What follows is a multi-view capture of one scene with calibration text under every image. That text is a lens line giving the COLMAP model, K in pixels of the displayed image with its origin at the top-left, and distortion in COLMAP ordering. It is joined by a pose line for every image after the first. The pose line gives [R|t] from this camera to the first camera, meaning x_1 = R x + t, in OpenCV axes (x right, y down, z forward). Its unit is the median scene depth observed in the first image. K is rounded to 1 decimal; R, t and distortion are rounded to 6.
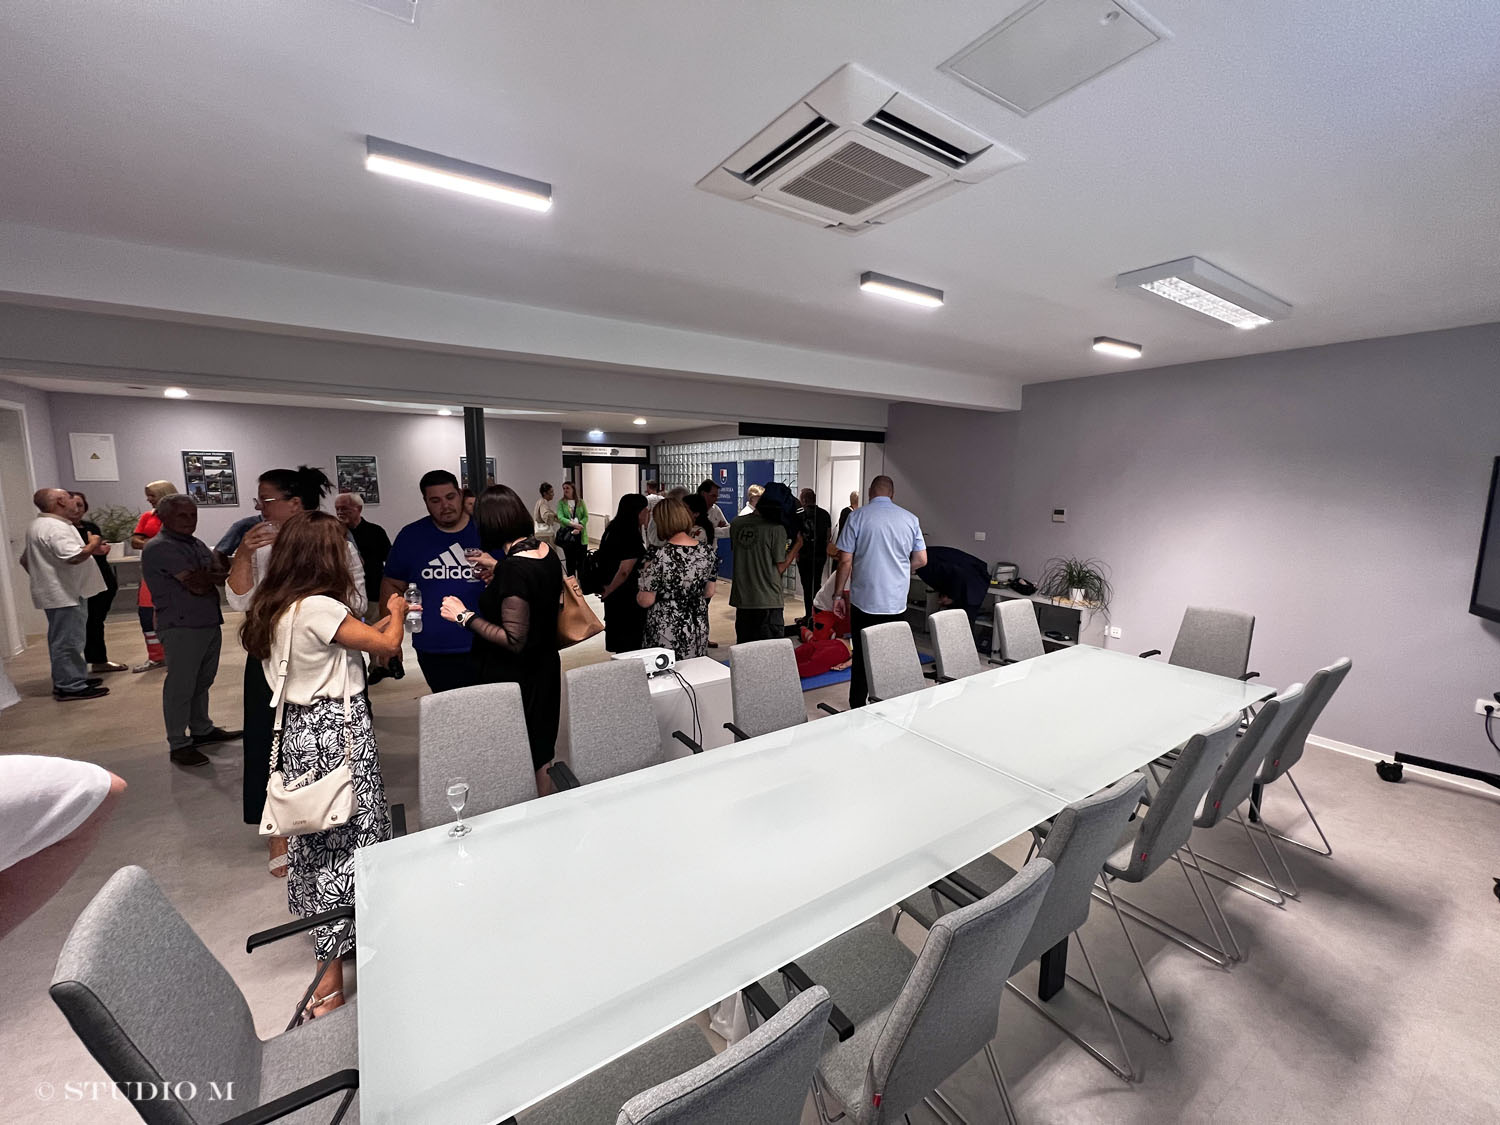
lens RADIAL K [[597.7, 0, 749.8], [0, 597.7, 561.3], [0, 0, 1]] dist [-0.000015, -0.000026]
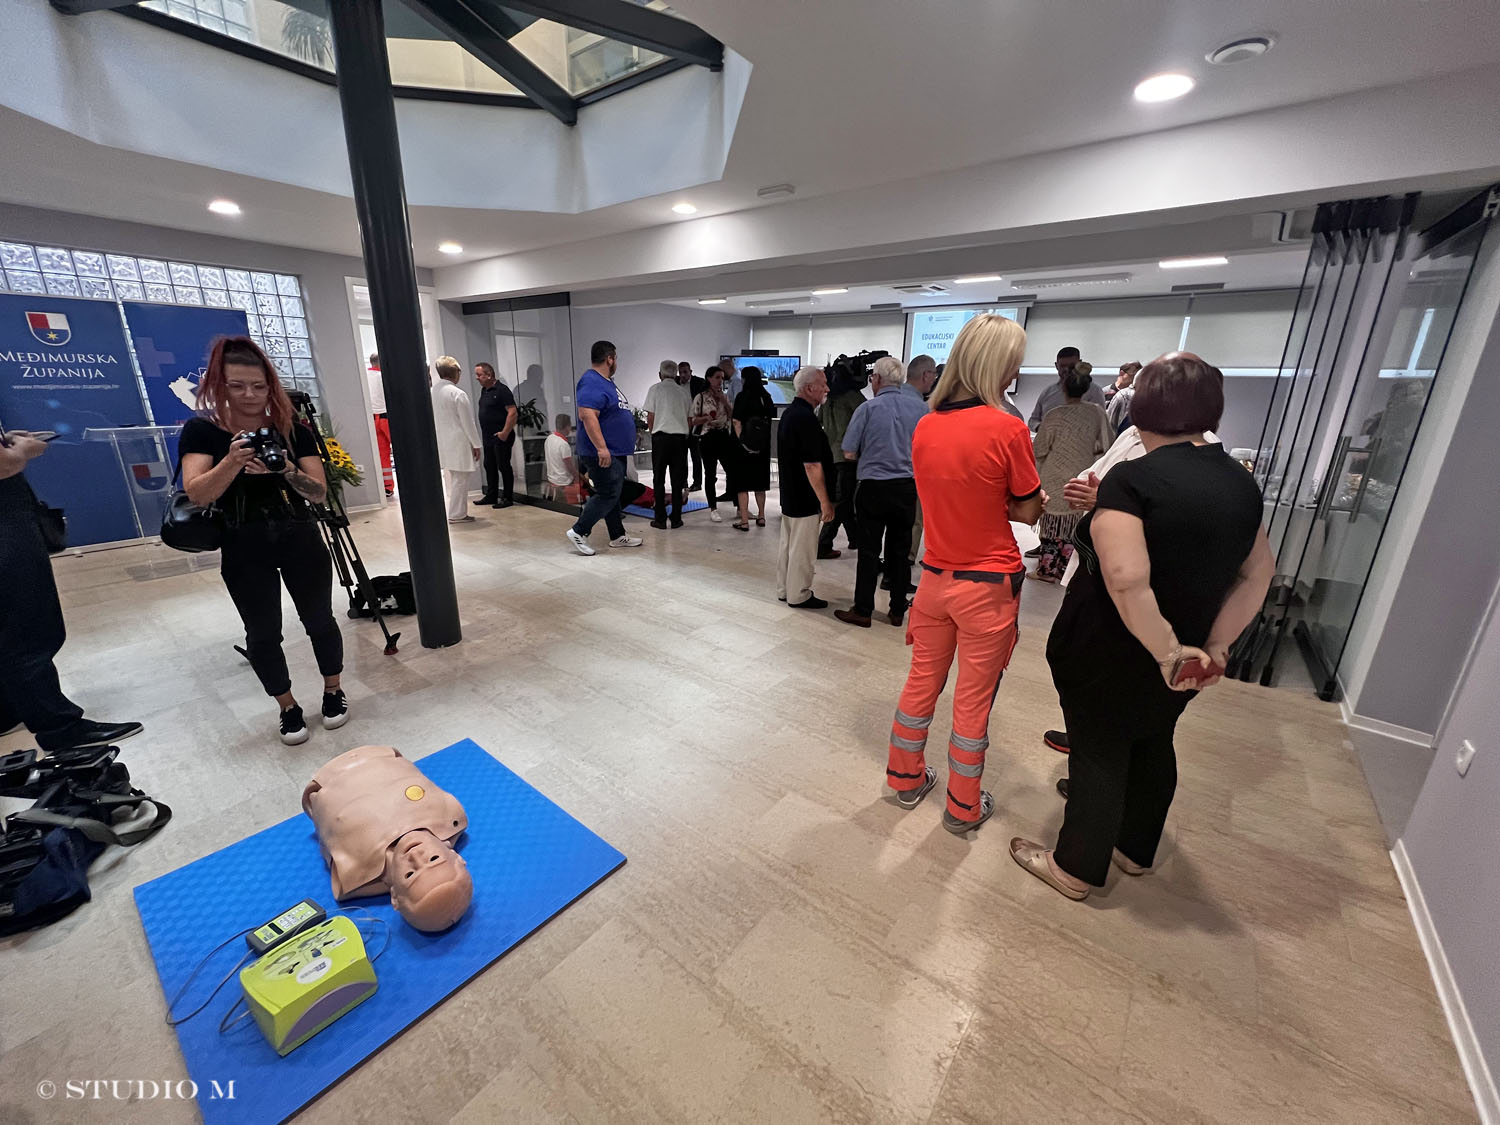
lens RADIAL K [[597.7, 0, 749.6], [0, 597.7, 559.9], [0, 0, 1]] dist [-0.000015, -0.000026]
pose [[-0.310669, -0.296671, 0.903034, -0.733060], [0.105044, 0.933509, 0.342821, -0.082946], [-0.944696, 0.201362, -0.258849, 0.696111]]
